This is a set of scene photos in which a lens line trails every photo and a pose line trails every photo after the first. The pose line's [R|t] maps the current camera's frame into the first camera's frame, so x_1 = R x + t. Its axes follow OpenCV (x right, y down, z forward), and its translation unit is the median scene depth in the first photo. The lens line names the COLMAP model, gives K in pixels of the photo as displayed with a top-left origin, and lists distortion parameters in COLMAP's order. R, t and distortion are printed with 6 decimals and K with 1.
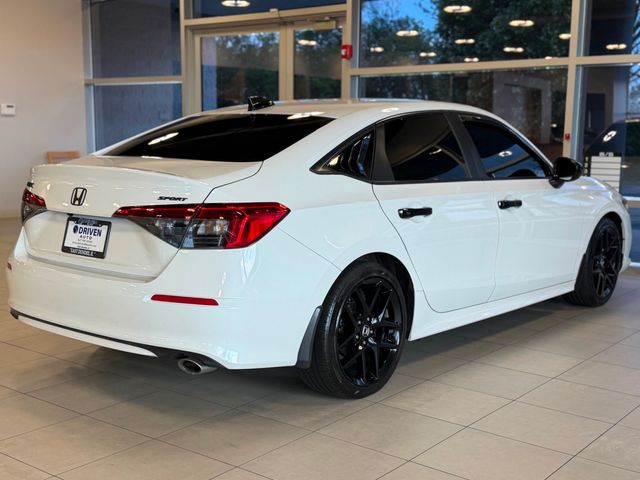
lens RADIAL K [[811.1, 0, 322.8], [0, 811.1, 240.2], [0, 0, 1]] dist [0.111793, 0.000000]
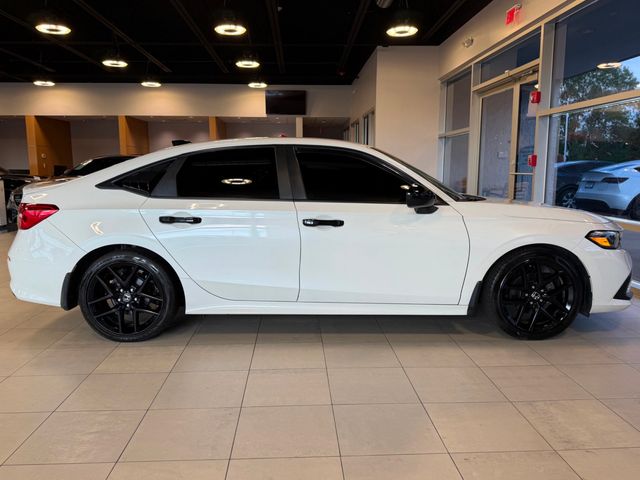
lens RADIAL K [[507.5, 0, 321.9], [0, 507.5, 241.6], [0, 0, 1]] dist [0.026235, -0.016850]
pose [[0.666697, 0.098857, -0.738744, 0.930784], [-0.091173, 0.994538, 0.050805, -0.065129], [0.739731, 0.033482, 0.672069, 0.624115]]
